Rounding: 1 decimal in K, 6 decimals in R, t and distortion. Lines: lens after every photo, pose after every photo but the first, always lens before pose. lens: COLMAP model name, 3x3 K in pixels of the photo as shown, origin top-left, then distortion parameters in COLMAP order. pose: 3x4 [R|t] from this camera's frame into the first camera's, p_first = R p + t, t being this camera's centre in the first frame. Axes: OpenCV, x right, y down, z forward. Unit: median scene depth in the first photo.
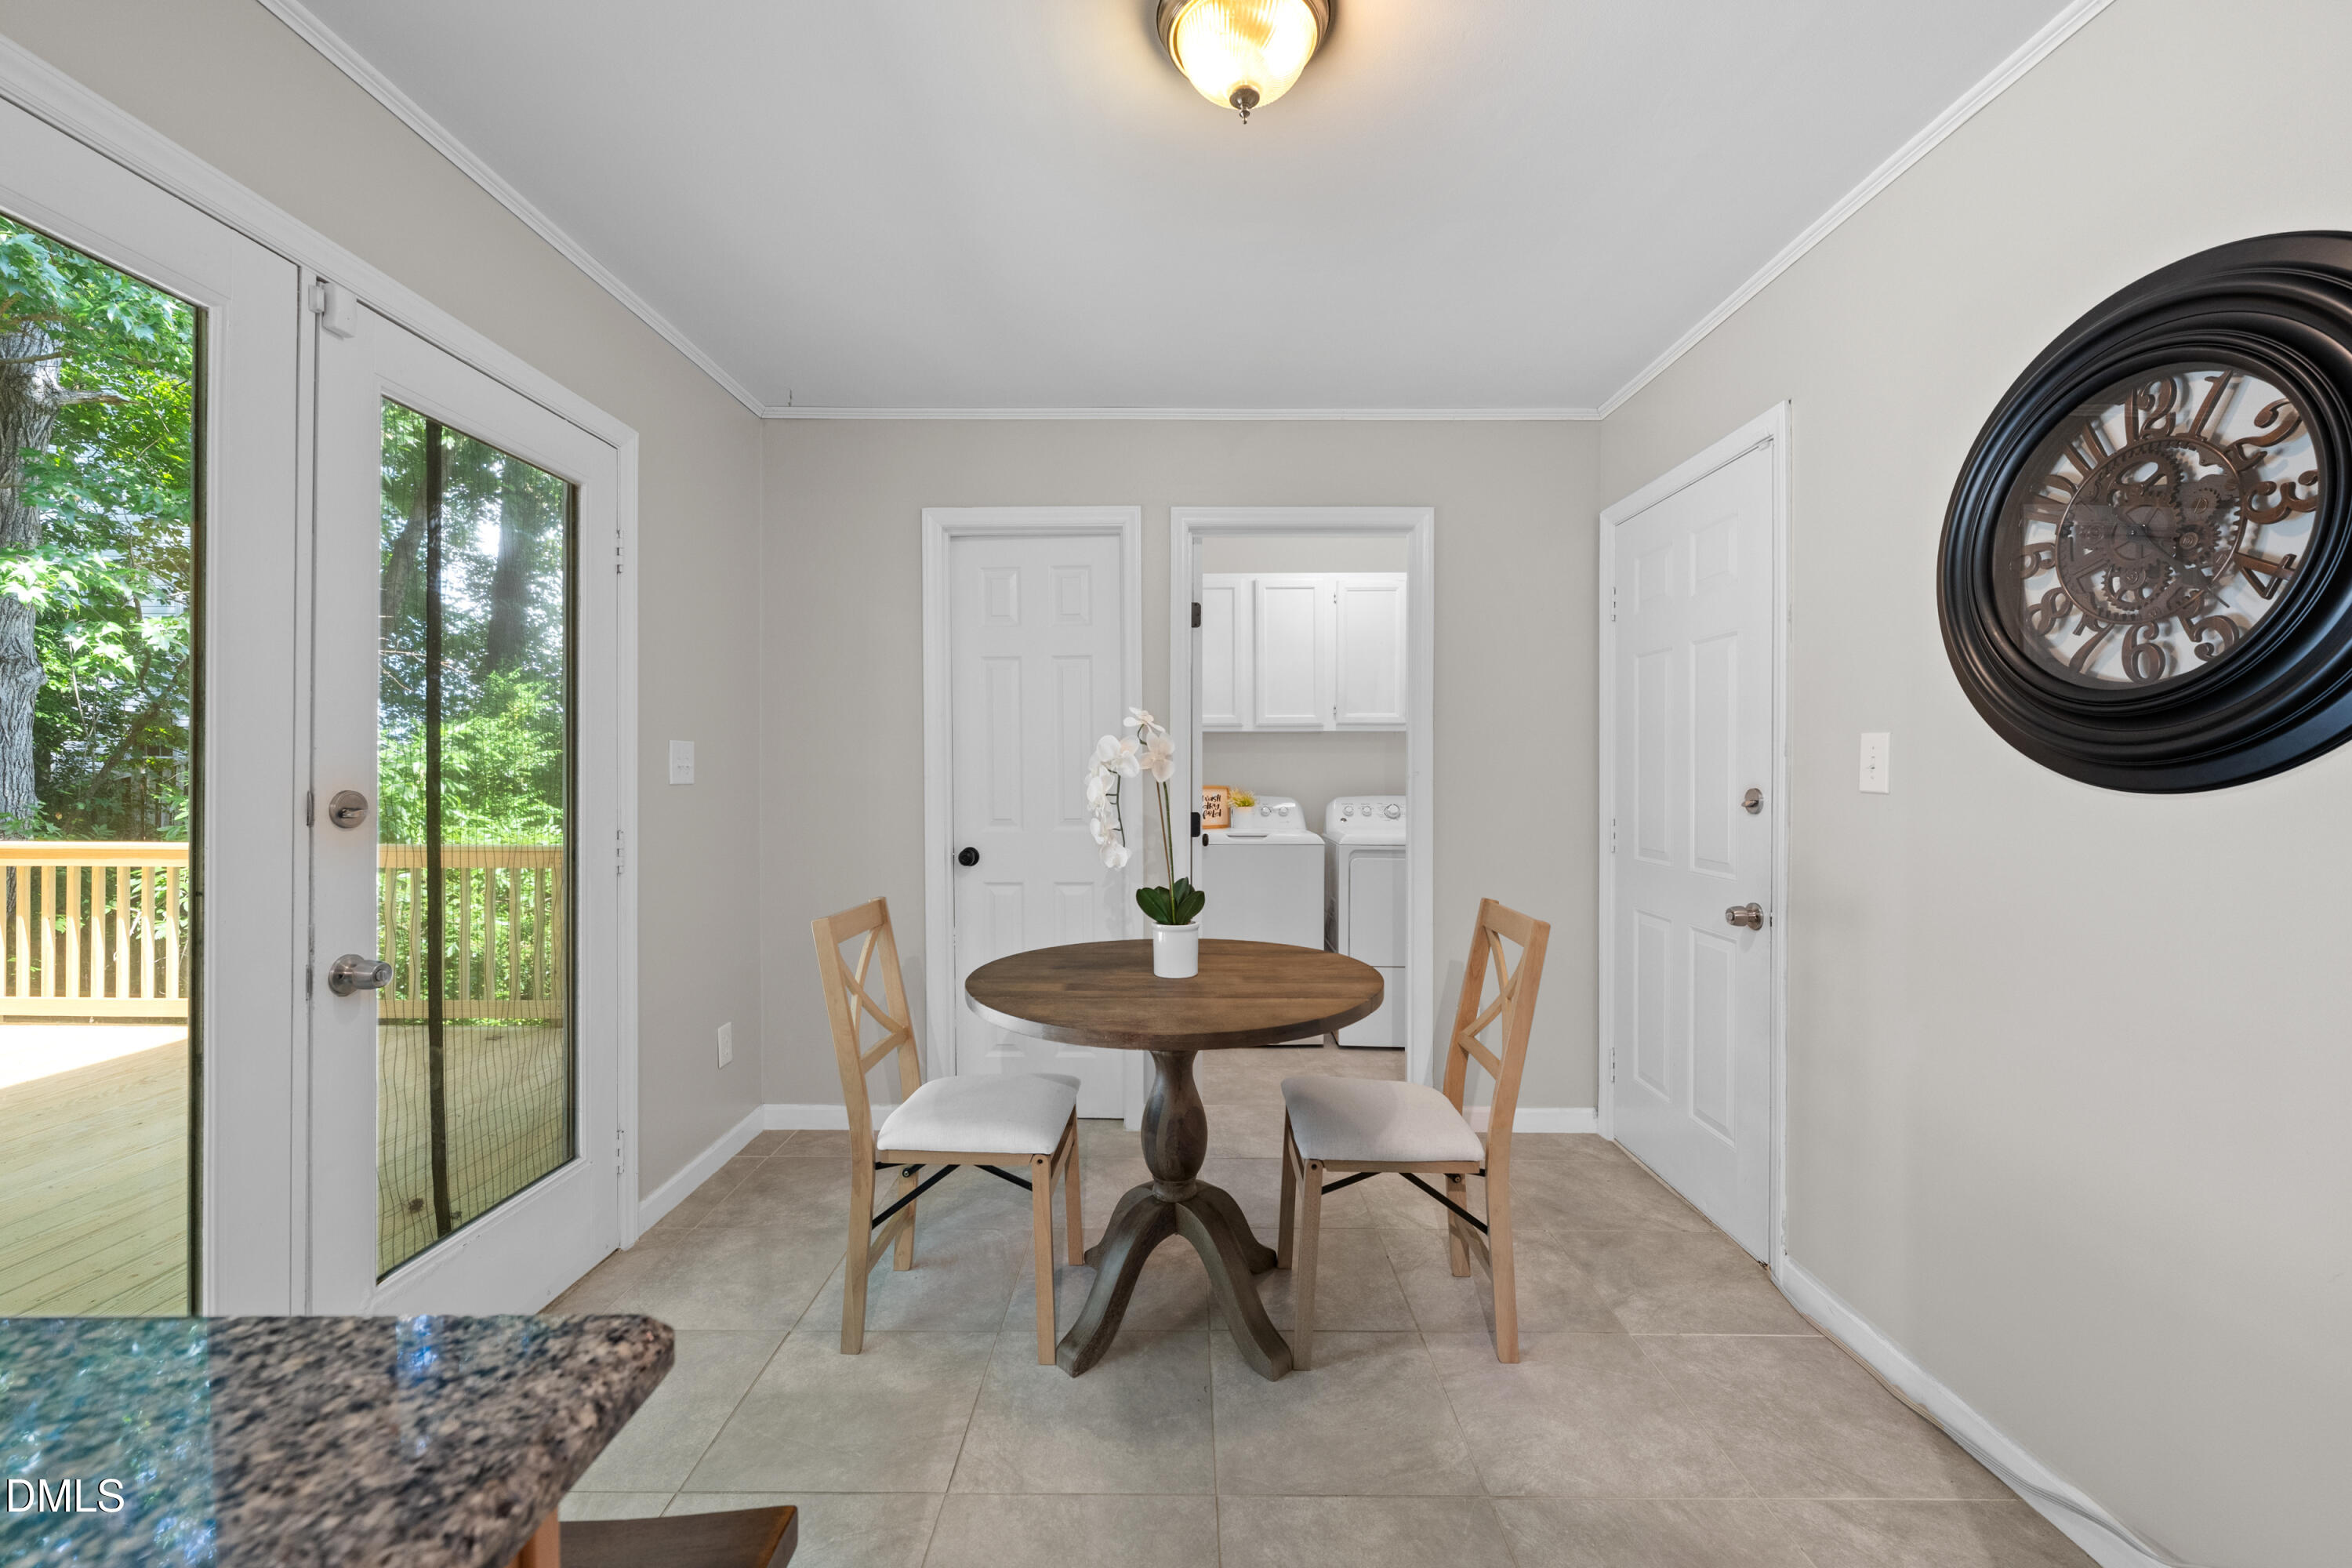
lens RADIAL K [[917.0, 0, 1173.4], [0, 917.0, 782.1], [0, 0, 1]] dist [-0.002613, -0.000002]
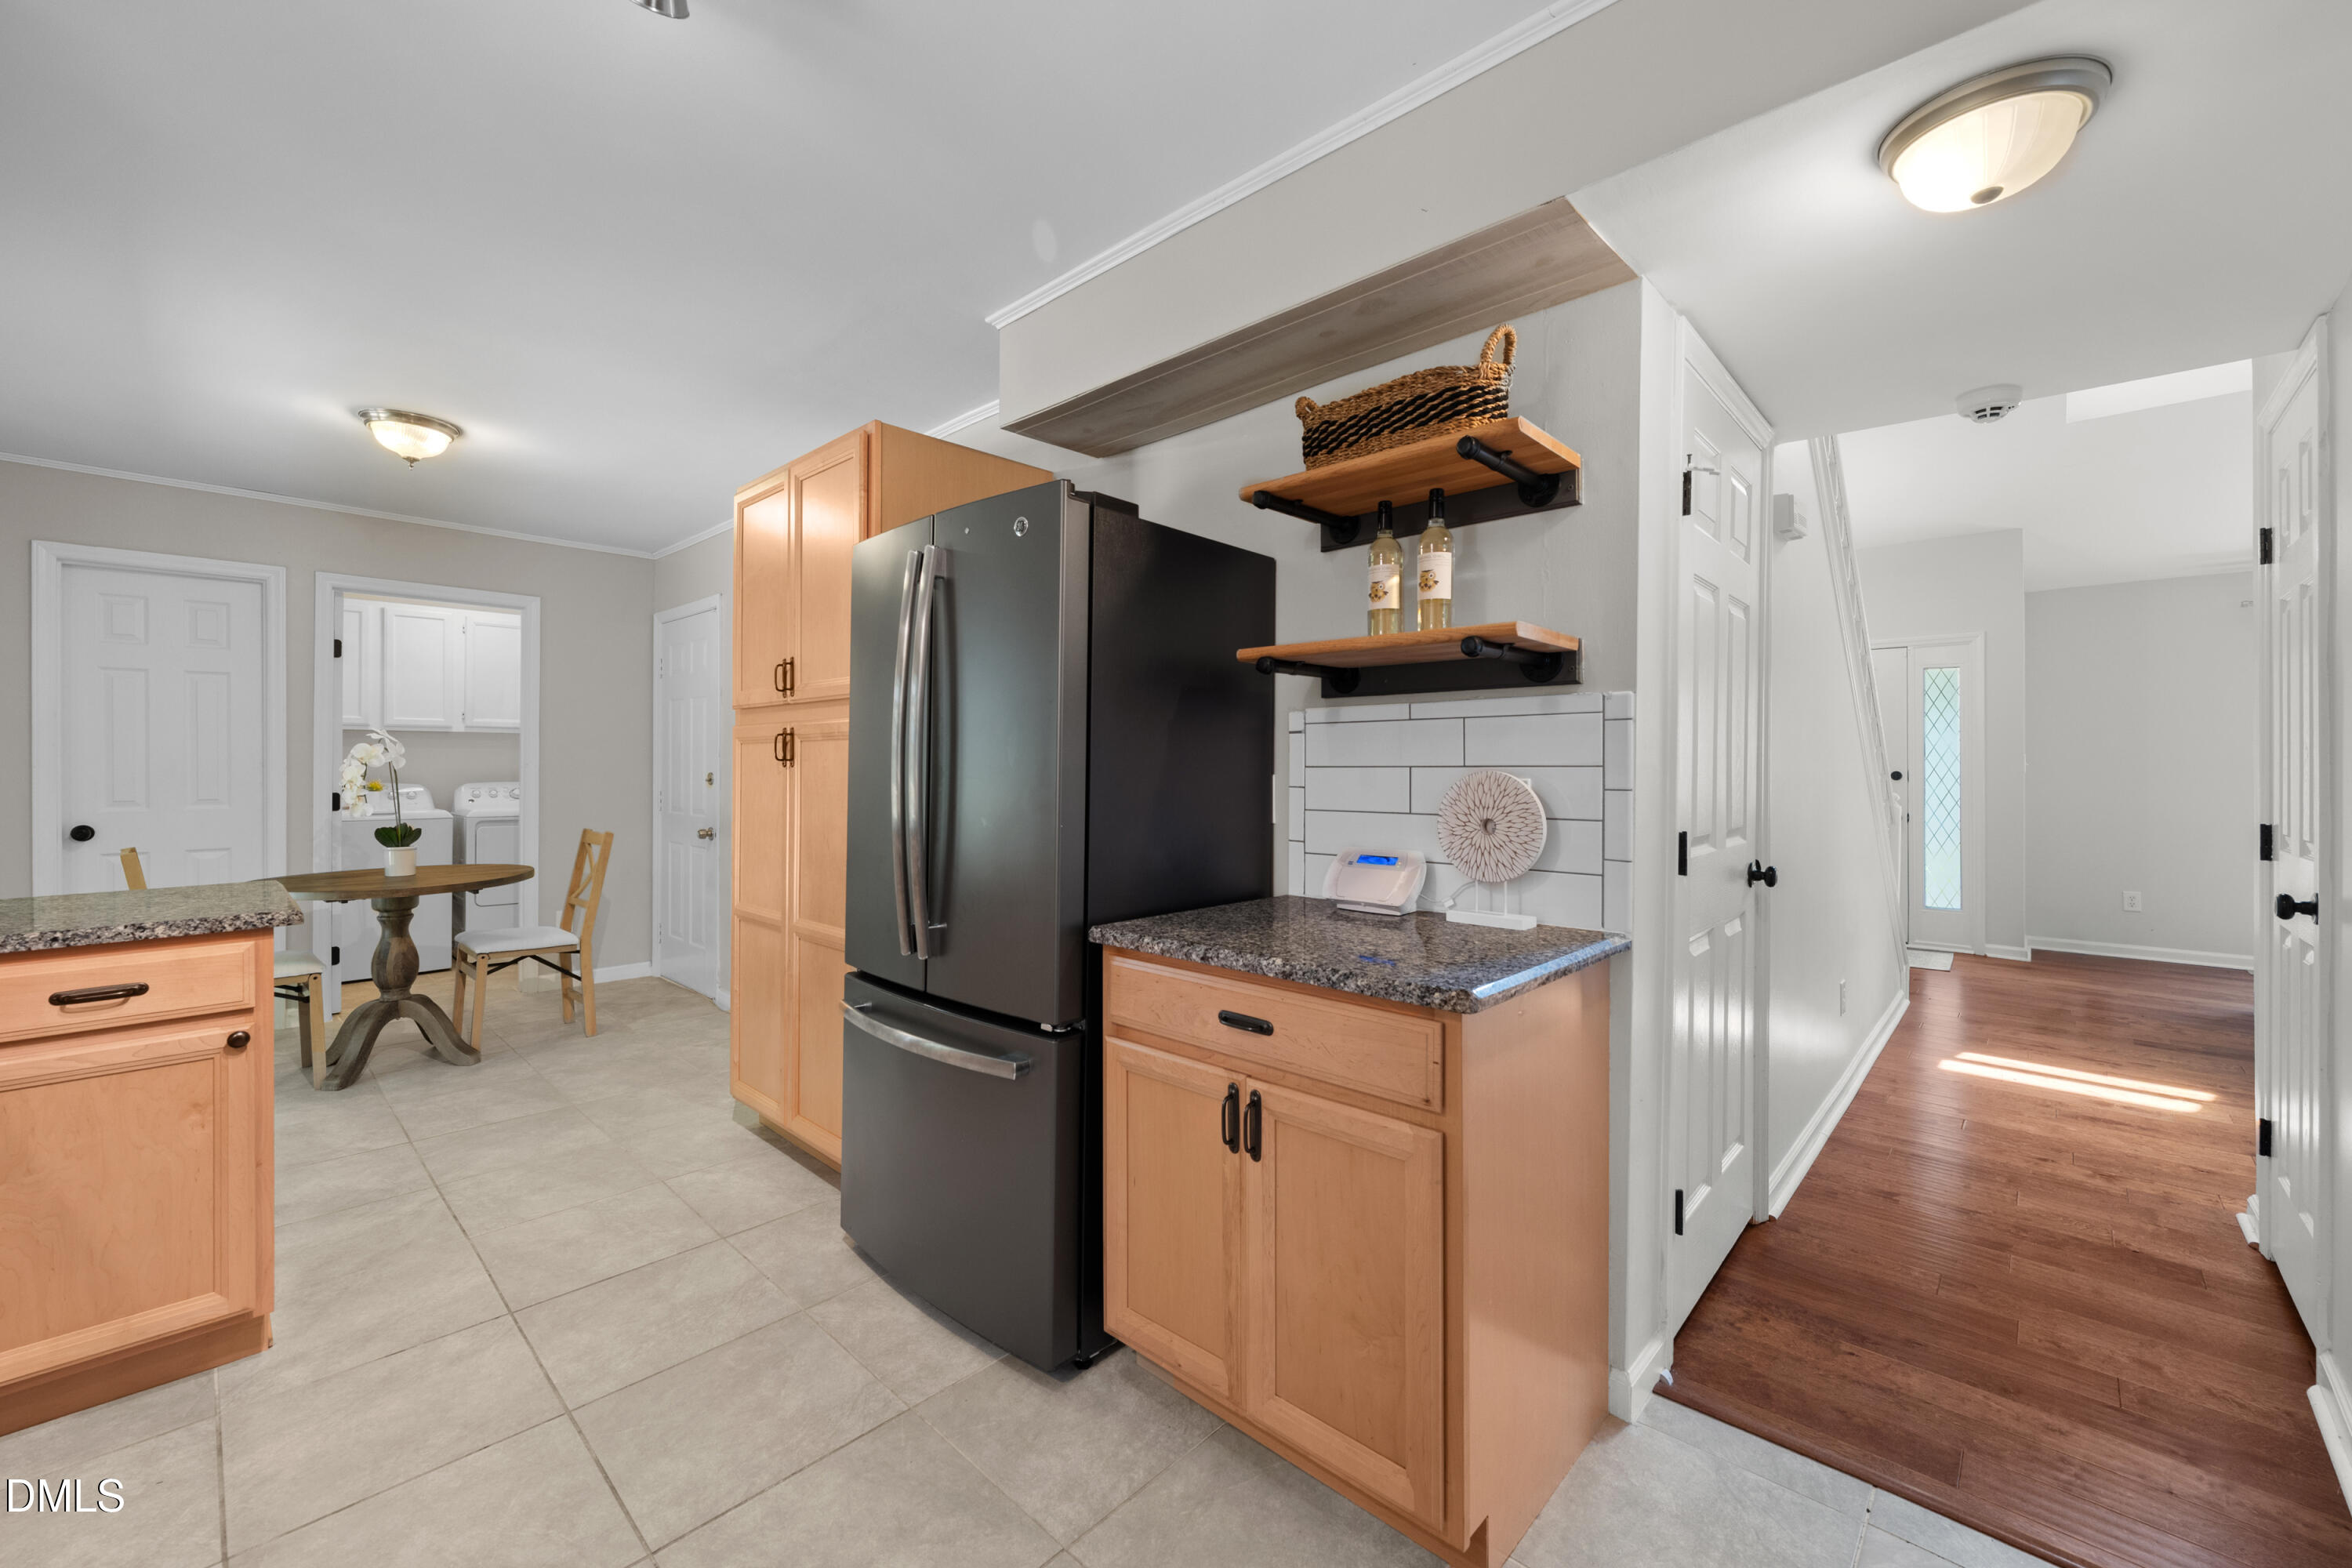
lens RADIAL K [[917.0, 0, 1183.3], [0, 917.0, 802.3], [0, 0, 1]] dist [-0.002613, -0.000002]
pose [[0.625128, -0.032384, 0.779850, -0.403218], [0.004784, 0.999279, 0.037661, -0.002690], [-0.780507, -0.019813, 0.624833, -1.290982]]
